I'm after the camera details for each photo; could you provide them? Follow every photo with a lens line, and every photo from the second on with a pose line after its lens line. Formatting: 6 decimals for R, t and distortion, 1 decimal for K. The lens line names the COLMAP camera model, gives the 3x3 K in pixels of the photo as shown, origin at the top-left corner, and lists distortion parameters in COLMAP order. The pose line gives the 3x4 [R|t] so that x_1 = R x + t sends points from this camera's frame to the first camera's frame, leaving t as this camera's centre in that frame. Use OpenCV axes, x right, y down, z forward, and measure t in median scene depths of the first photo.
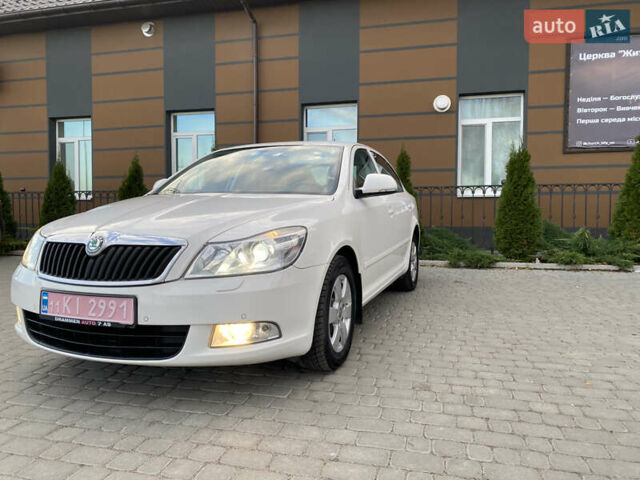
lens RADIAL K [[486.2, 0, 320.8], [0, 486.2, 219.4], [0, 0, 1]] dist [0.011803, -0.007427]
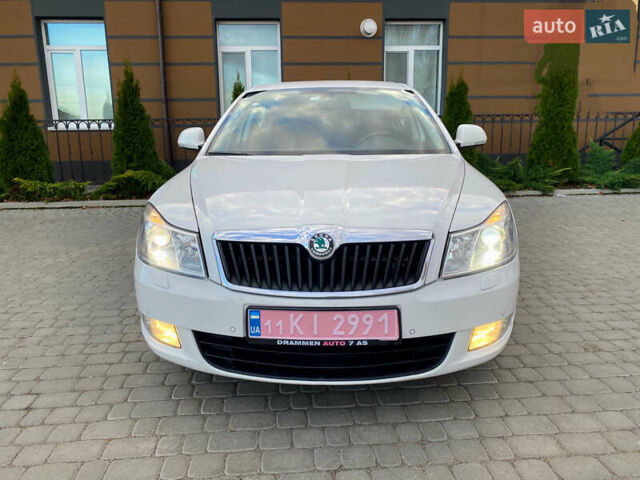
lens RADIAL K [[486.2, 0, 320.8], [0, 486.2, 219.4], [0, 0, 1]] dist [0.011803, -0.007427]
pose [[0.947743, -0.069203, 0.311440, -0.240724], [0.016162, 0.985352, 0.169765, -0.041276], [-0.318627, -0.155860, 0.934978, 0.095306]]
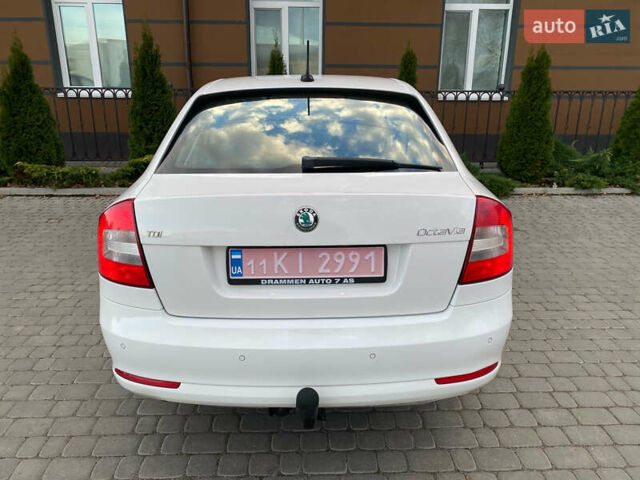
lens RADIAL K [[486.2, 0, 320.8], [0, 486.2, 219.4], [0, 0, 1]] dist [0.011803, -0.007427]
pose [[0.960645, -0.068099, 0.269302, -0.242396], [-0.006873, 0.963360, 0.268122, -0.102228], [-0.277694, -0.259421, 0.924979, 0.273698]]
